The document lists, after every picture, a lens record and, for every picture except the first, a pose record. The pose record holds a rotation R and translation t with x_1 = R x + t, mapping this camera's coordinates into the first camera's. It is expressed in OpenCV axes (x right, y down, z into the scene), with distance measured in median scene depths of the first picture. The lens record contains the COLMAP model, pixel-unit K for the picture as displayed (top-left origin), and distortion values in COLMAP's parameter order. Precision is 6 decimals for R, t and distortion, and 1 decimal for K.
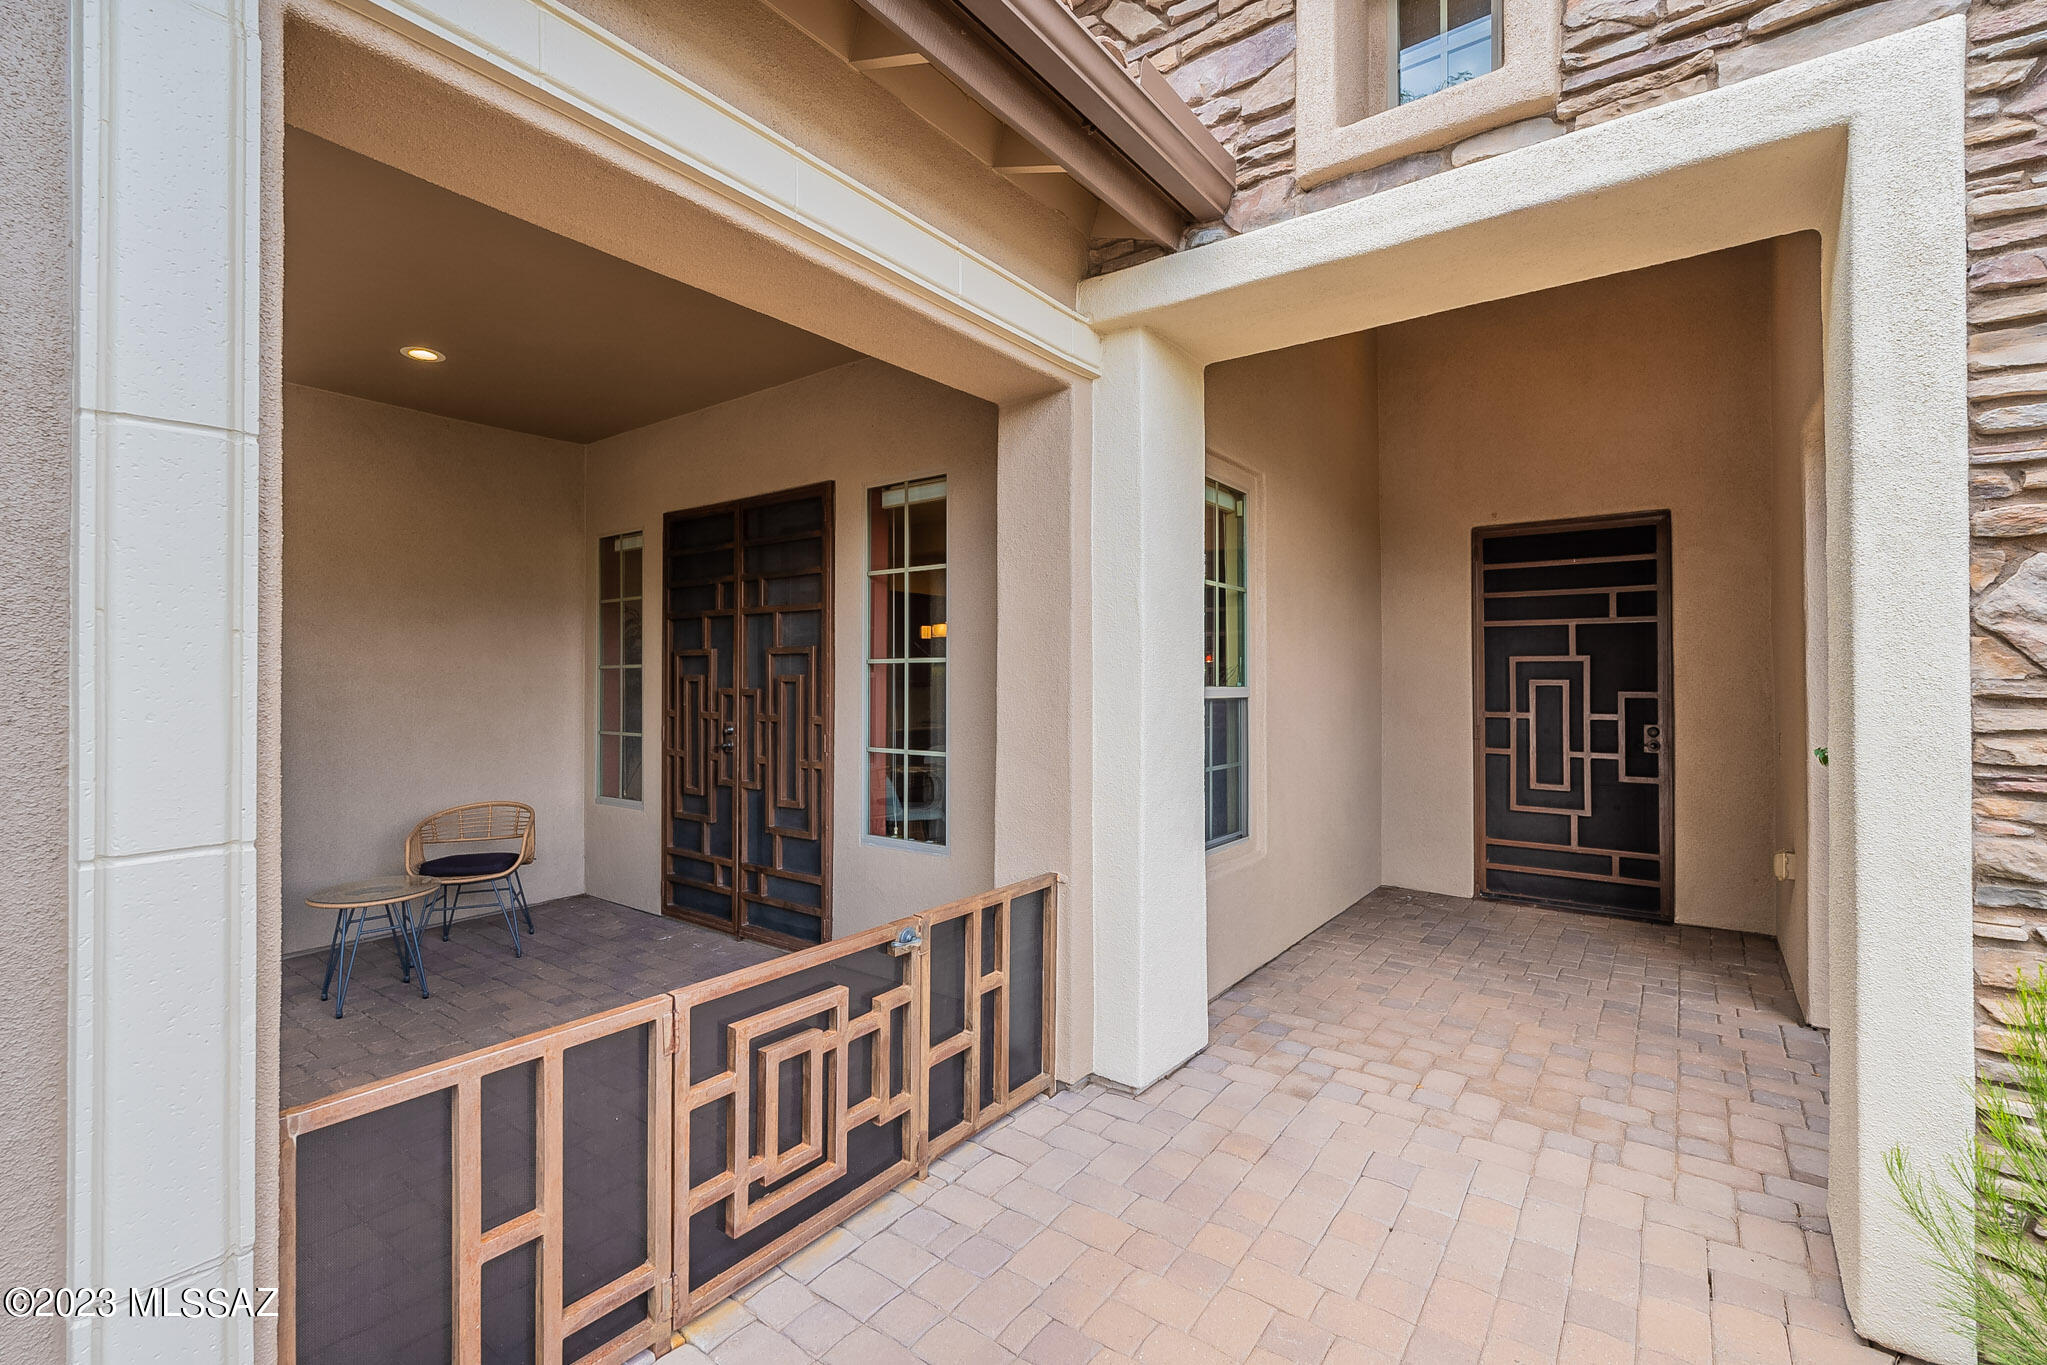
lens RADIAL K [[904.9, 0, 1018.4], [0, 904.9, 661.9], [0, 0, 1]] dist [-0.001648, 0.000317]
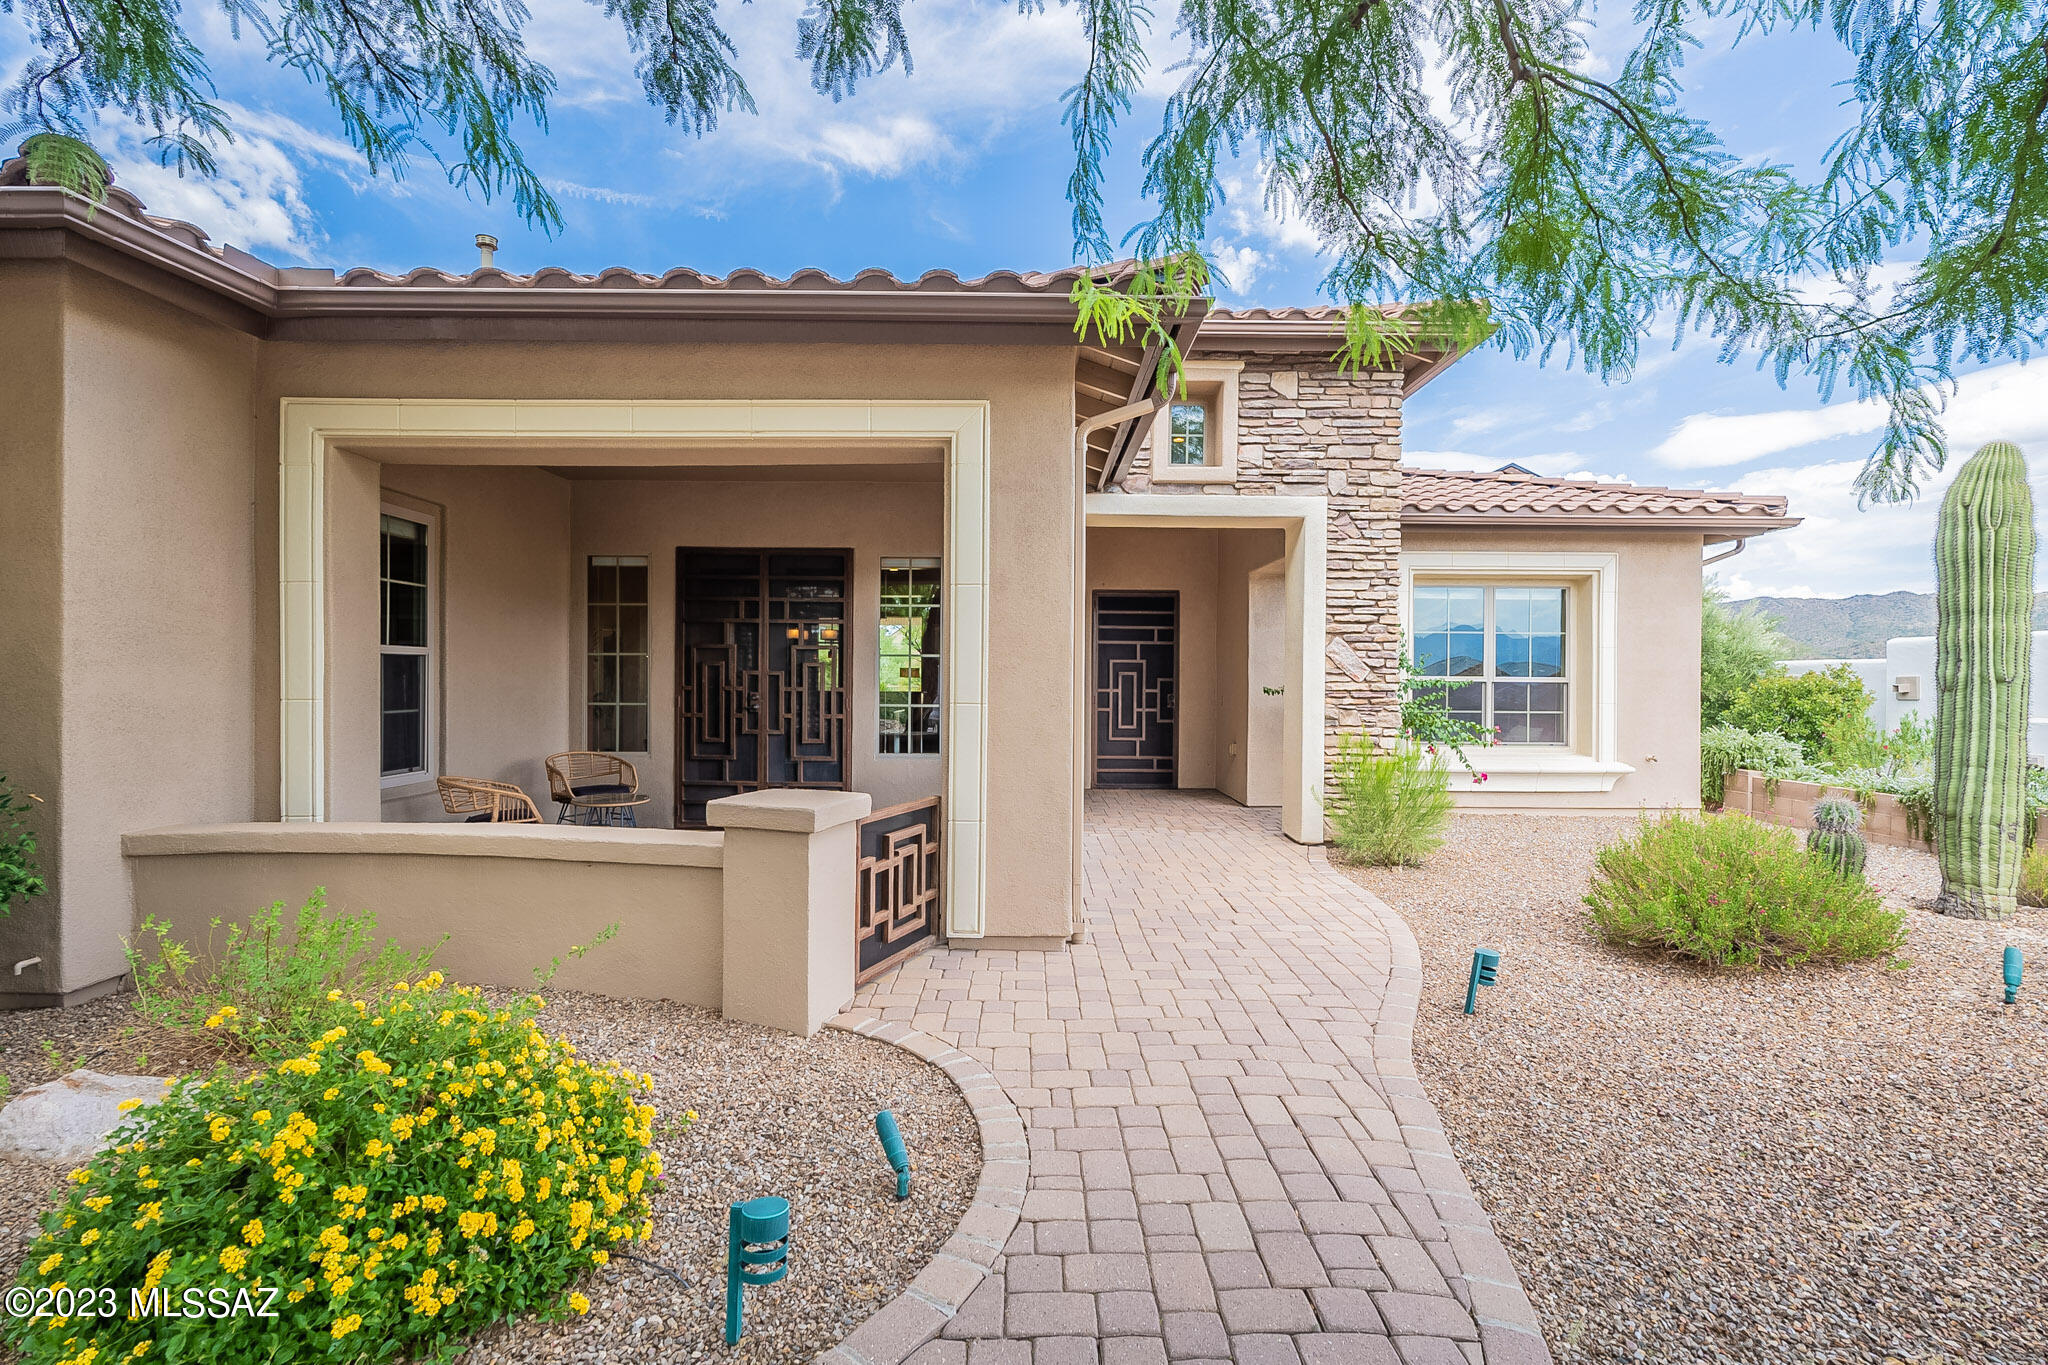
lens RADIAL K [[931.3, 0, 1029.5], [0, 931.3, 685.9], [0, 0, 1]] dist [-0.000152, -0.000436]
pose [[0.802564, 0.002871, 0.596559, -0.870959], [-0.019276, 0.999591, 0.021121, 0.012599], [-0.596254, -0.028450, 0.802292, -0.540598]]
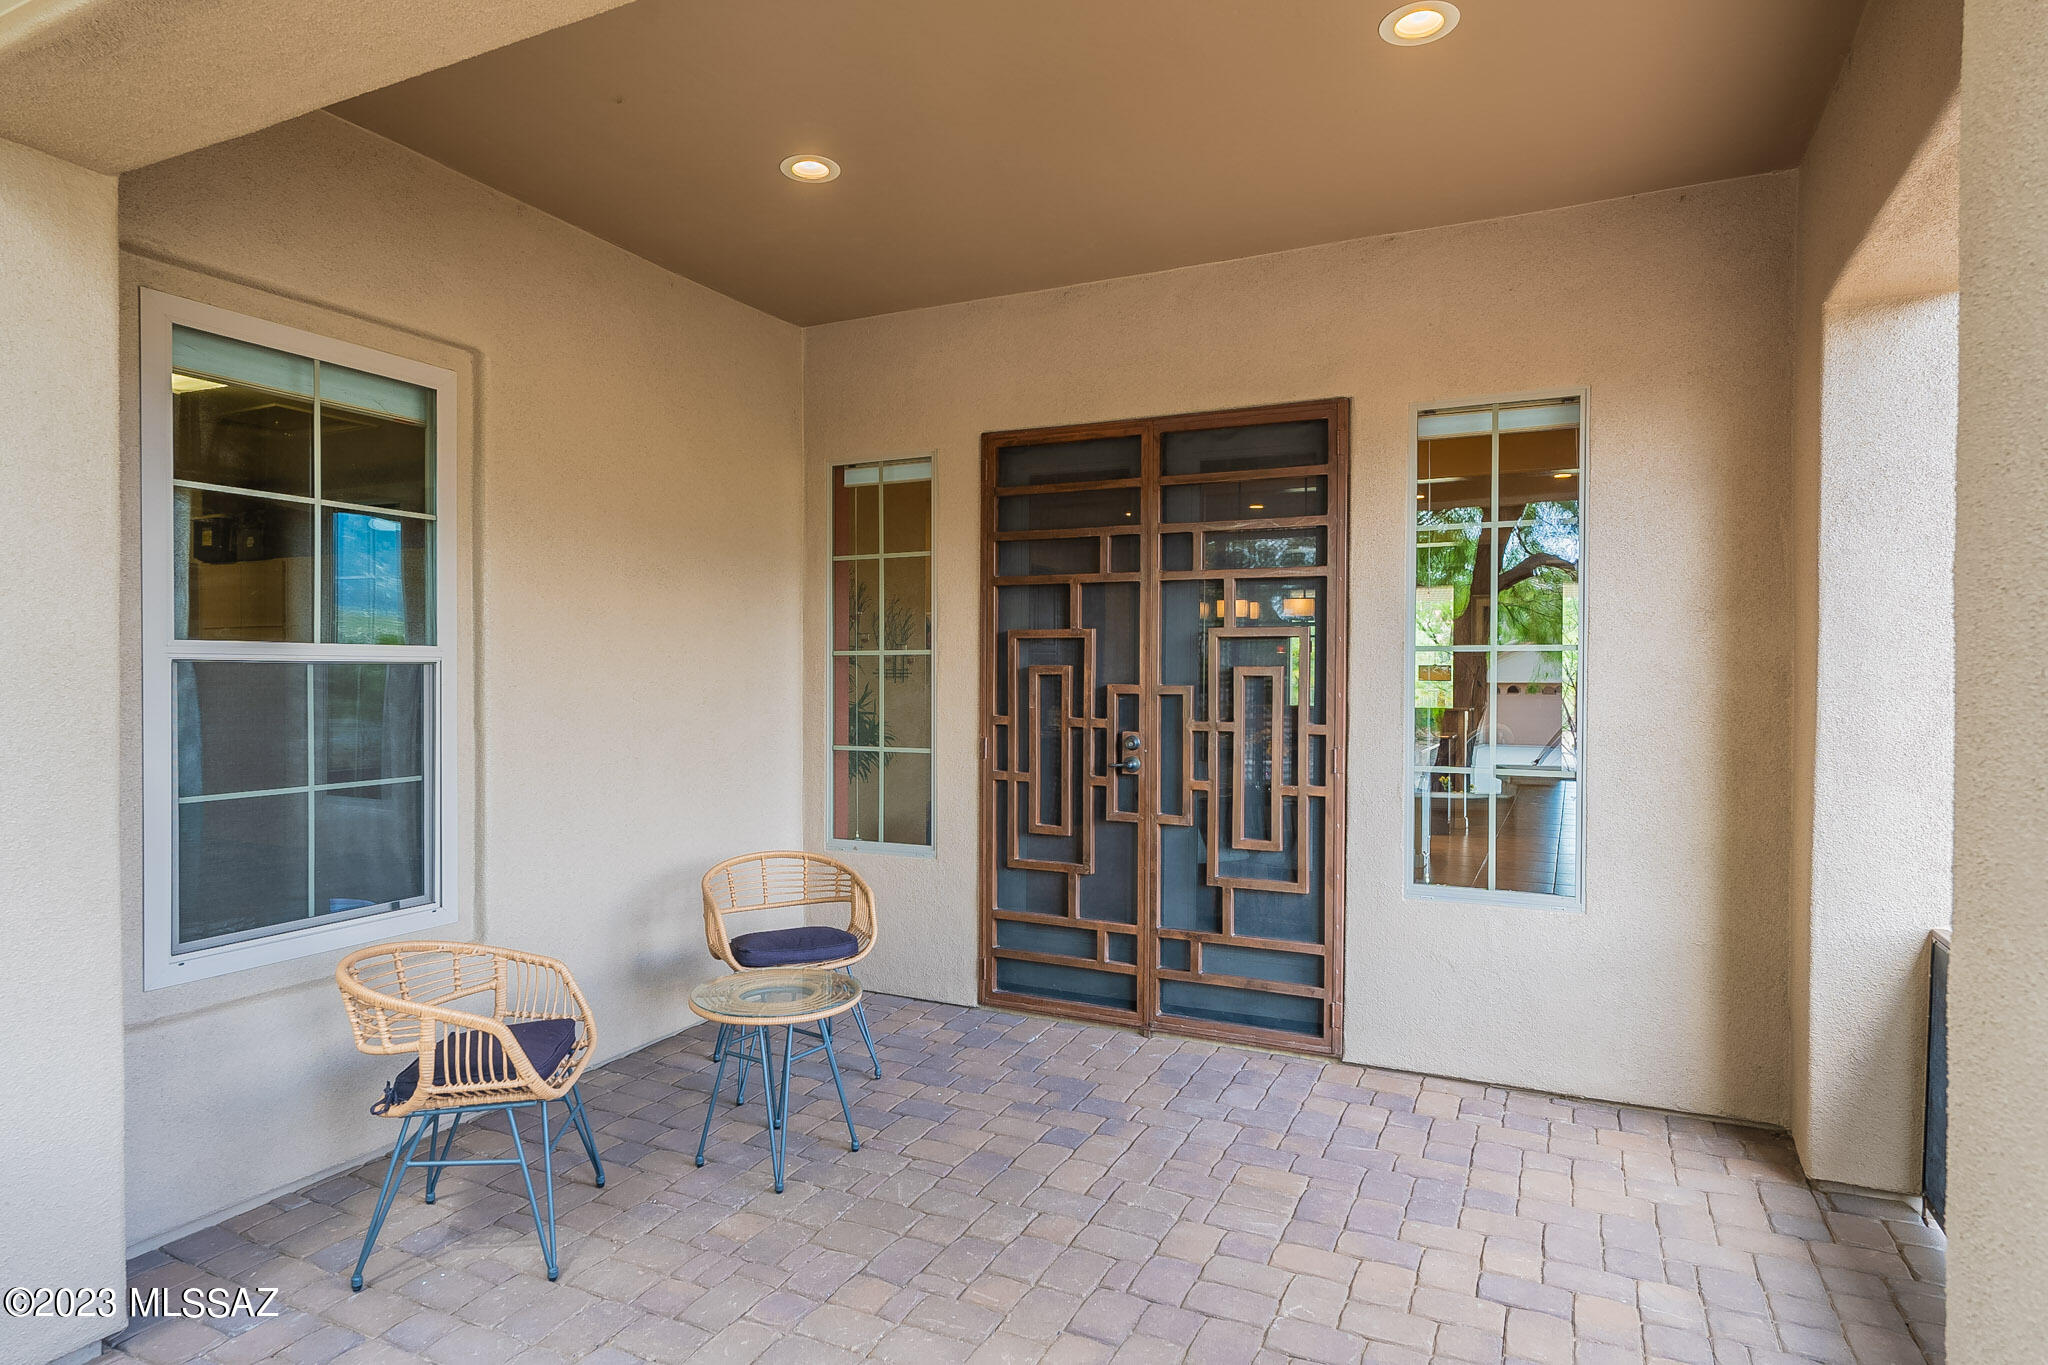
lens RADIAL K [[1137.3, 0, 1020.2], [0, 1137.3, 681.6], [0, 0, 1]] dist [-0.008970, 0.000988]
pose [[0.983324, 0.002724, 0.181839, -0.555200], [-0.007443, 0.999653, 0.025273, 0.004699], [-0.181707, -0.026204, 0.983003, 0.135898]]
